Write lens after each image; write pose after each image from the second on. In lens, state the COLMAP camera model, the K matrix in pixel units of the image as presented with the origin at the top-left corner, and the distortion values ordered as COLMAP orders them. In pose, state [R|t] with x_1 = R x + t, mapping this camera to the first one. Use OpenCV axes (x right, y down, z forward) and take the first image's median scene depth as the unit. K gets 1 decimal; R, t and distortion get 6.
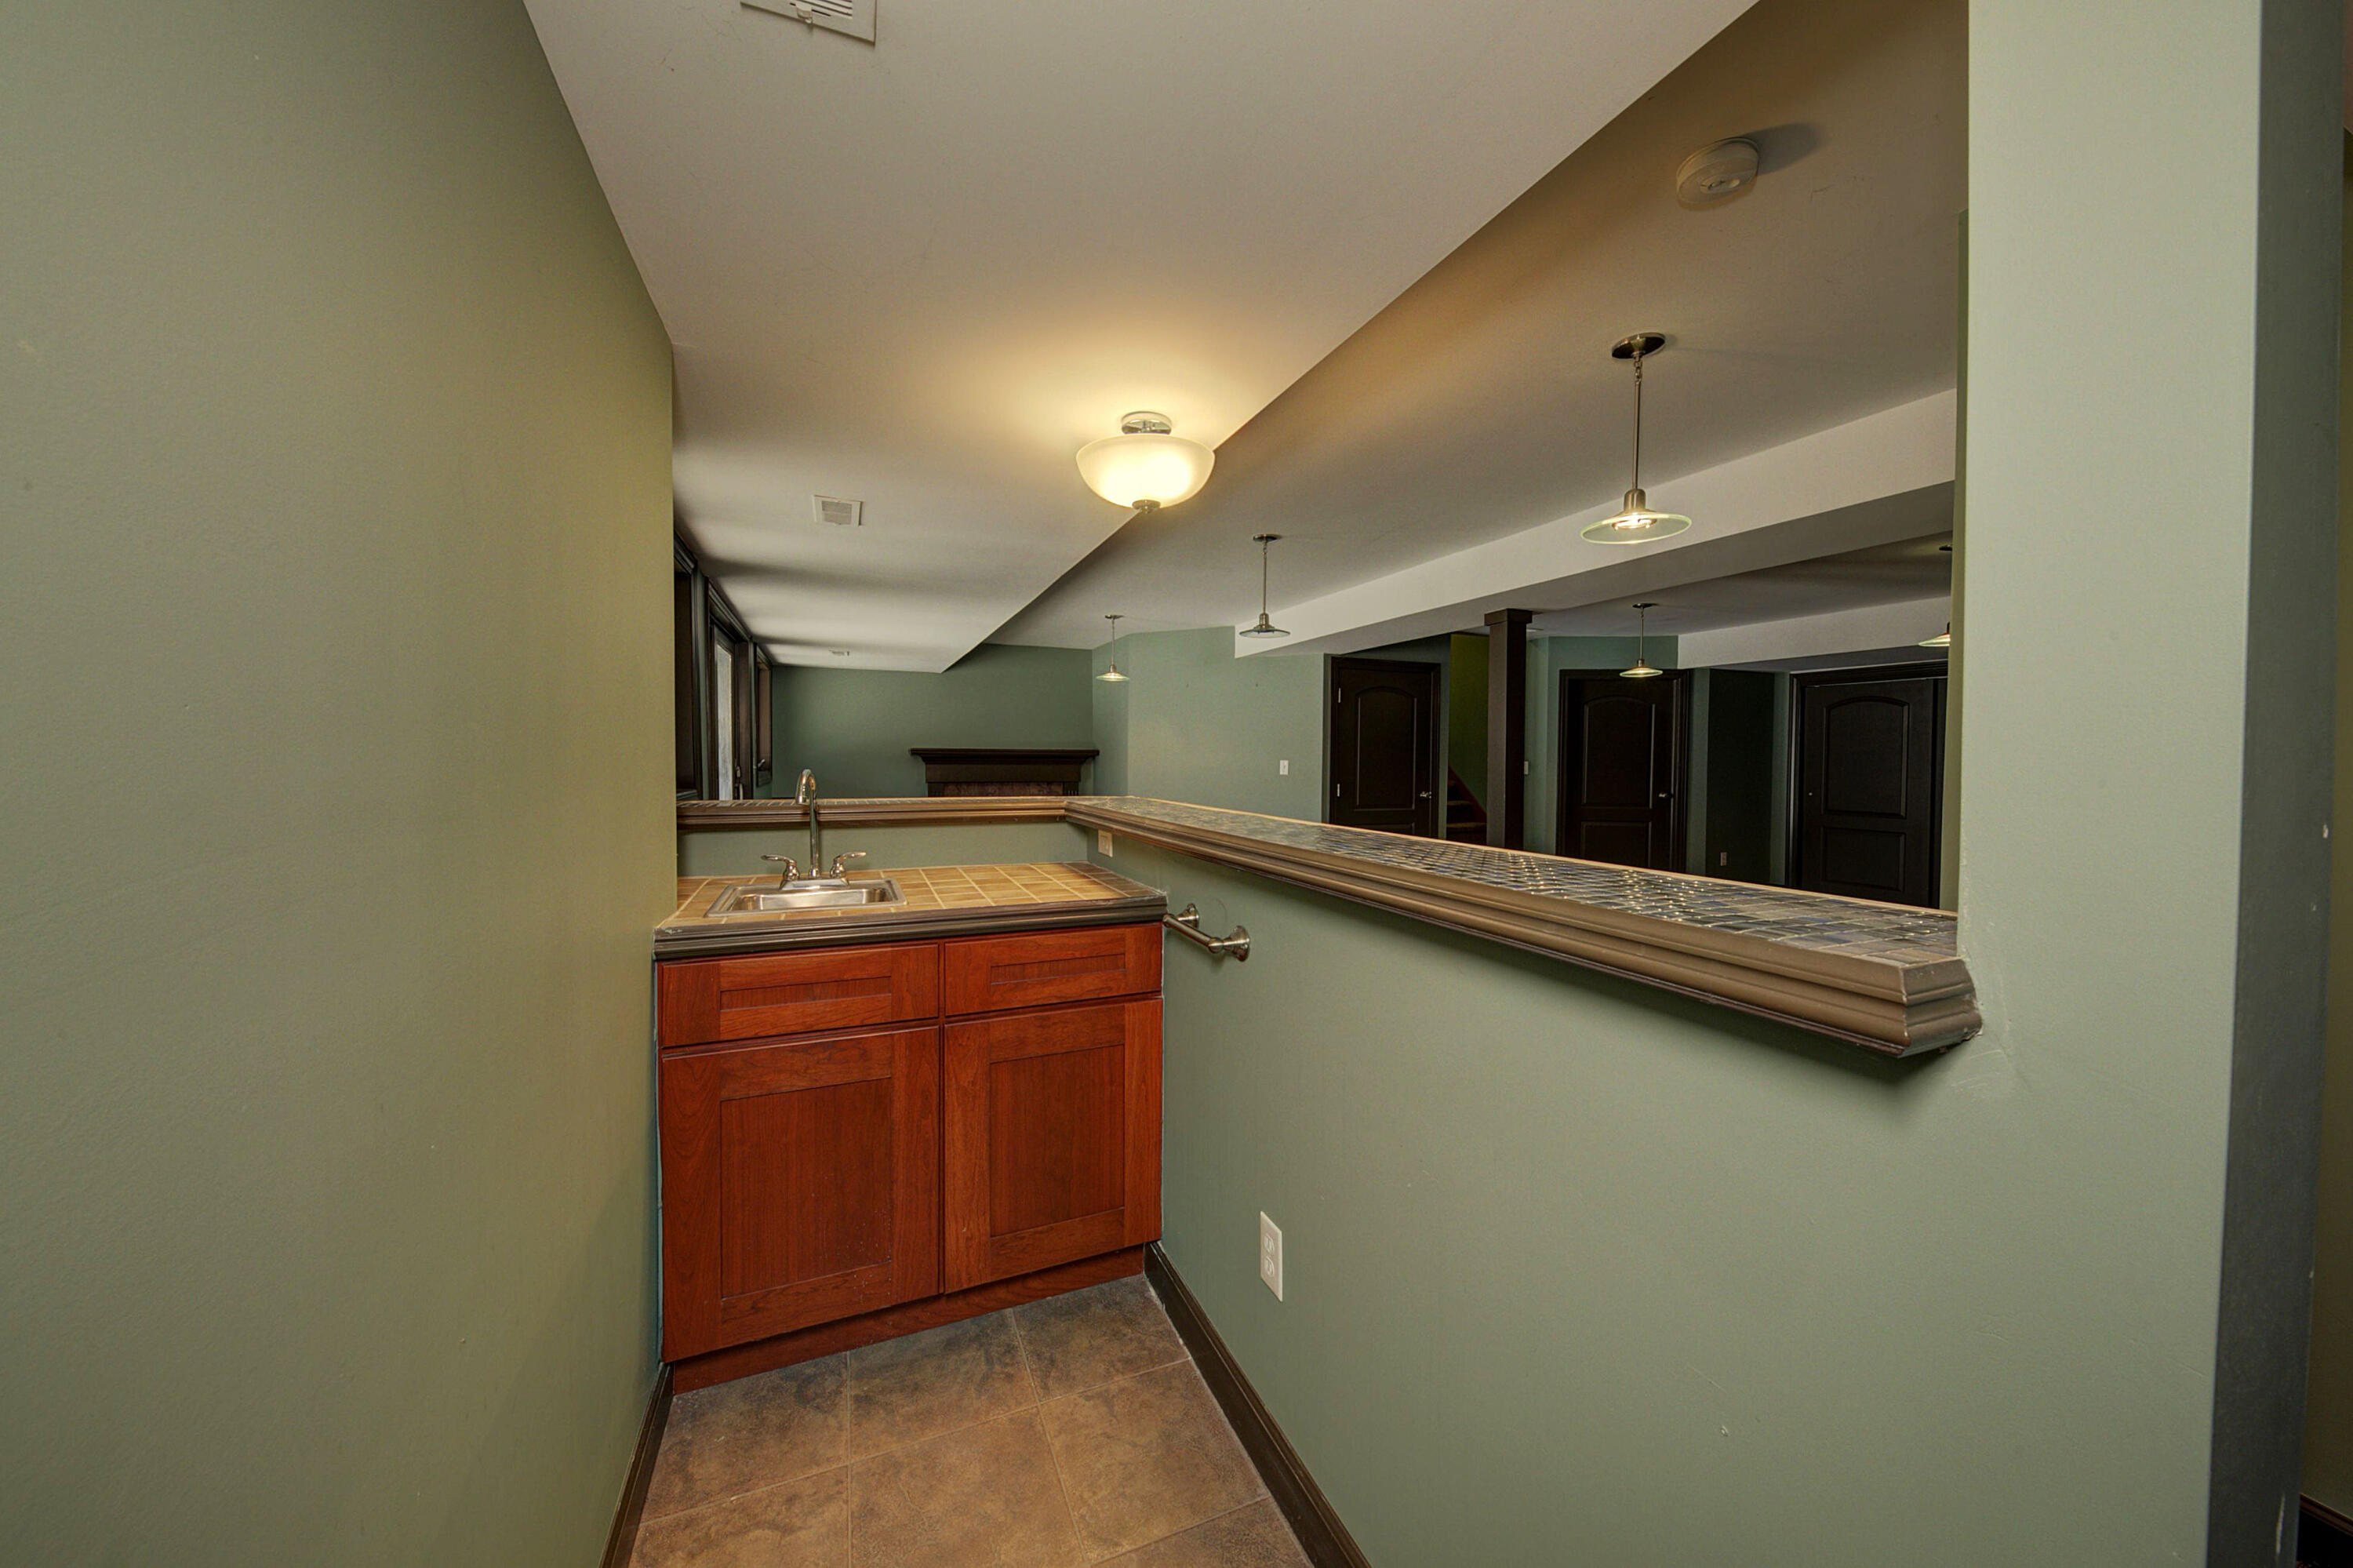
lens RADIAL K [[809.1, 0, 1177.0], [0, 809.1, 777.1], [0, 0, 1]] dist [-0.005160, -0.000902]
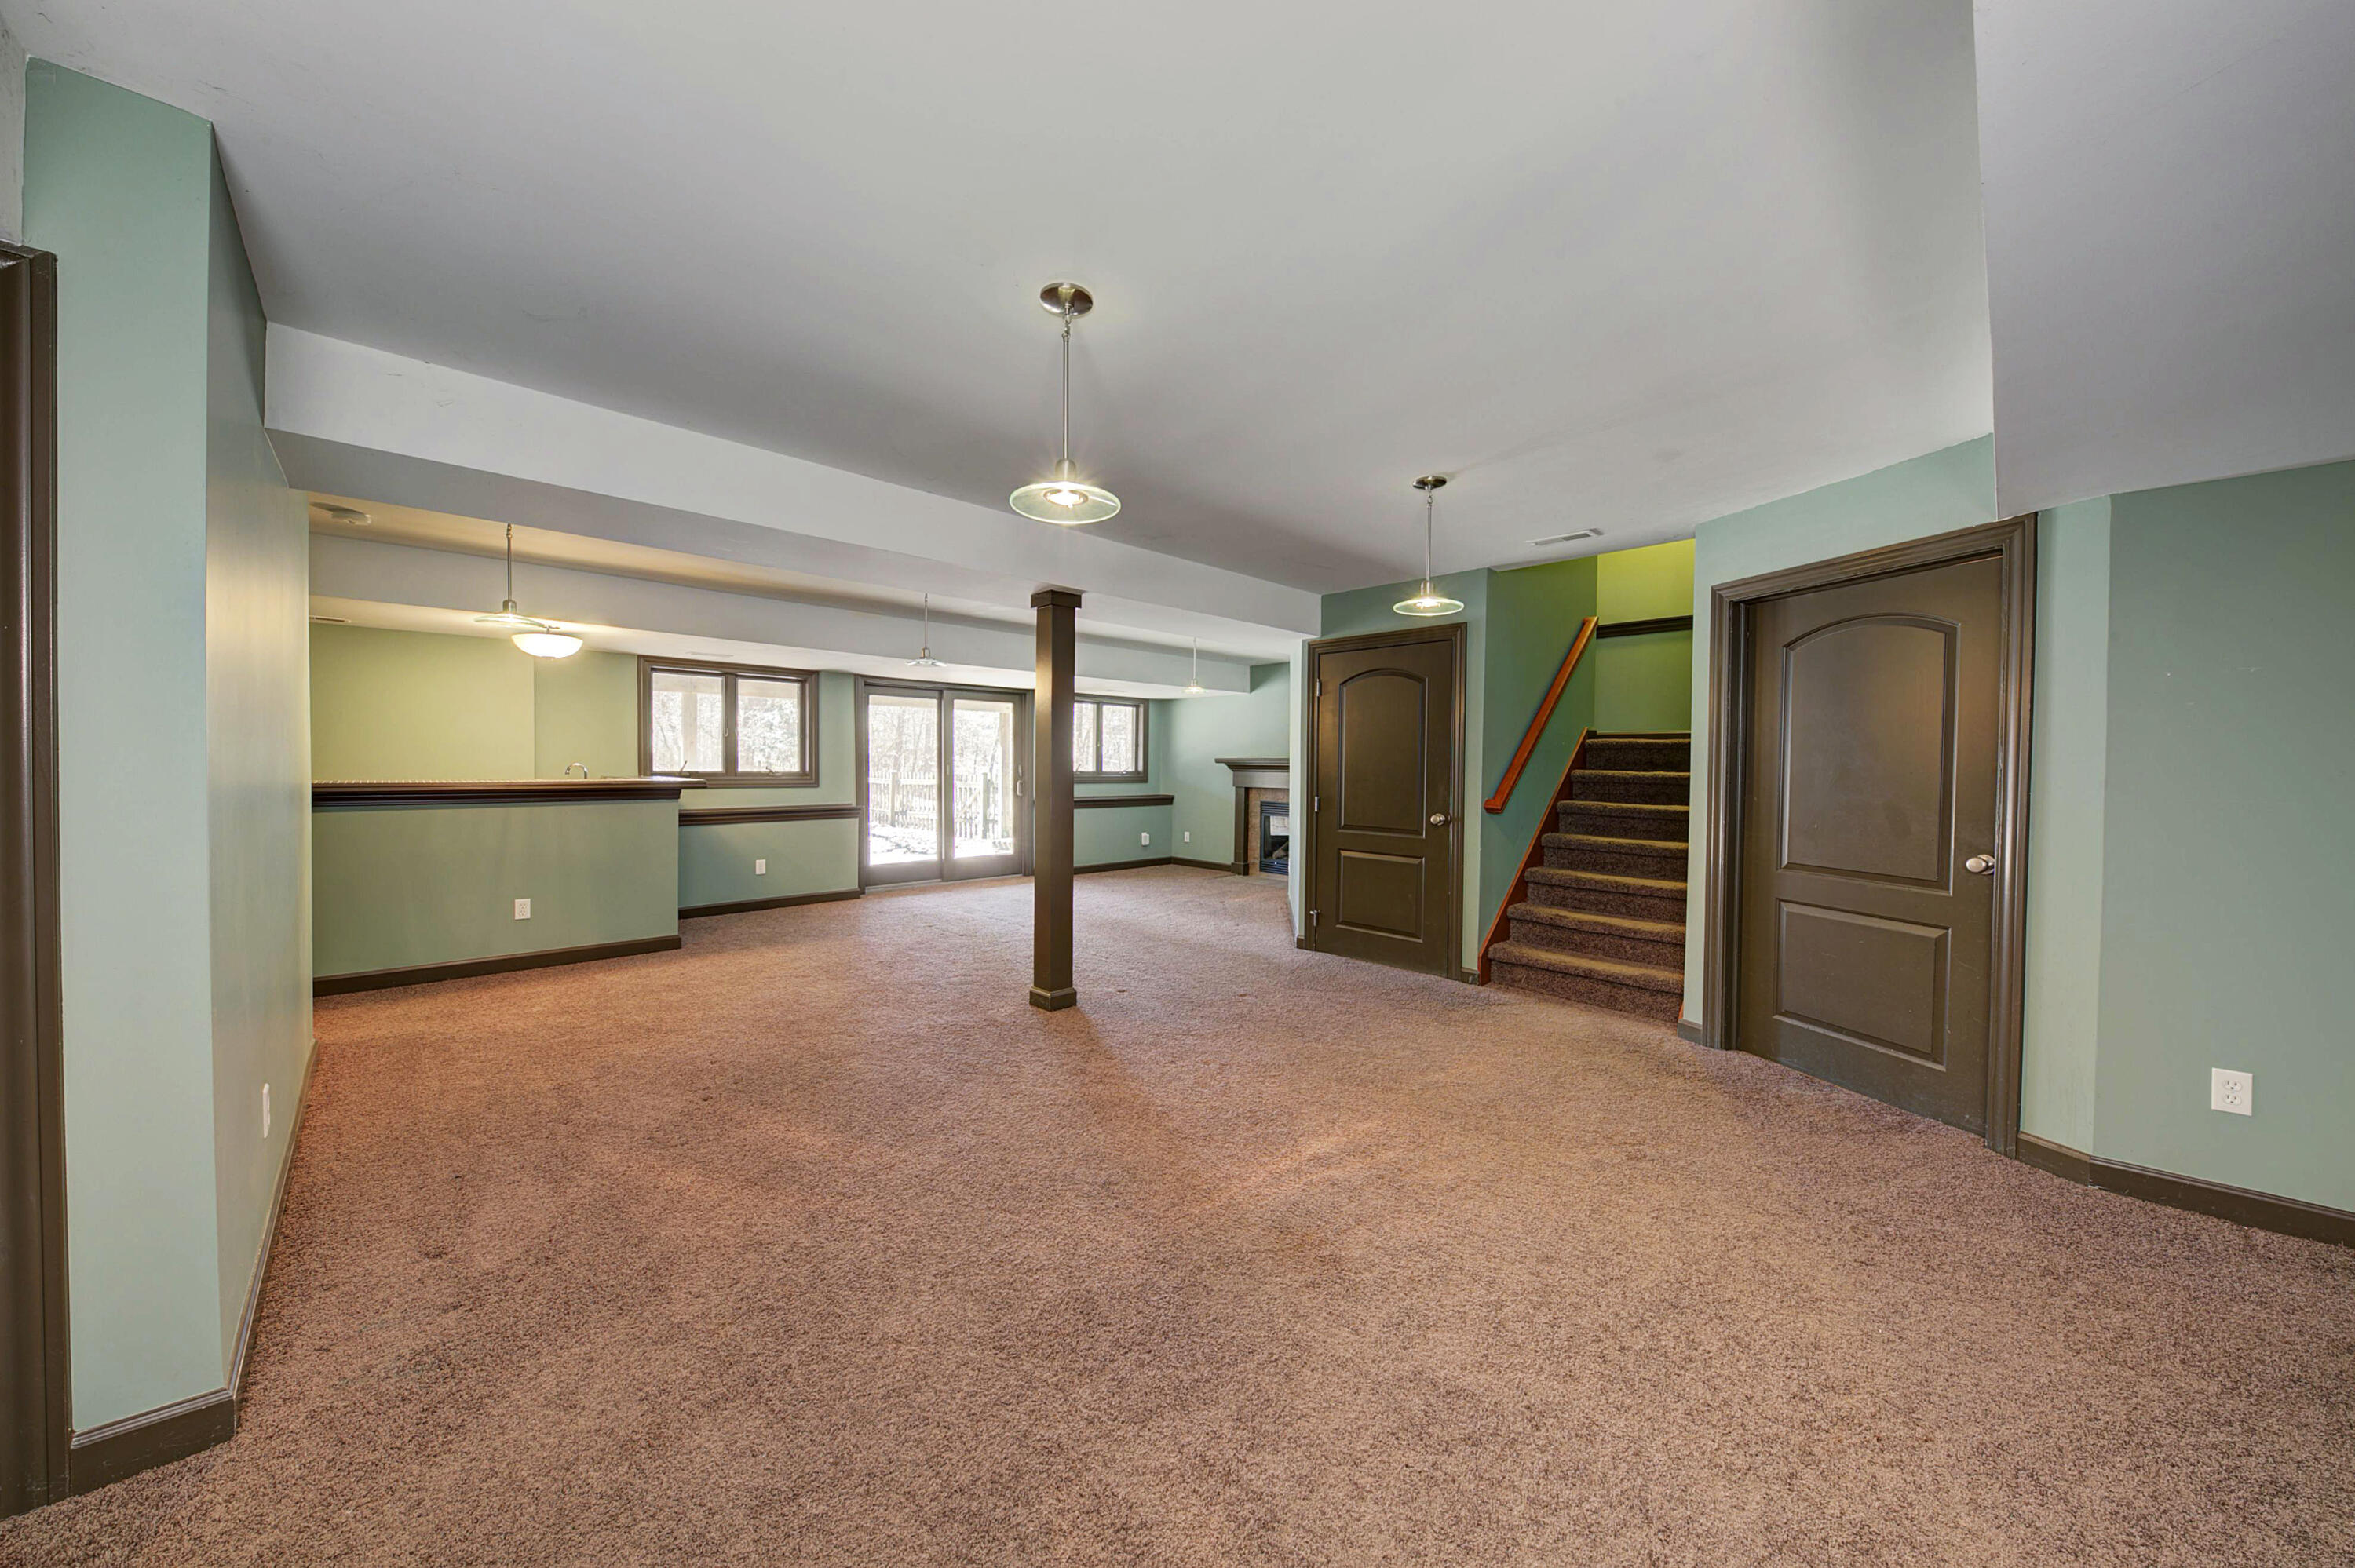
lens RADIAL K [[809.7, 0, 1171.4], [0, 809.7, 774.0], [0, 0, 1]] dist [-0.005160, -0.000902]
pose [[0.362473, 0.009019, -0.931951, 0.845230], [-0.025783, 0.999667, -0.000354, -0.010107], [0.931638, 0.024157, 0.362585, 0.526352]]
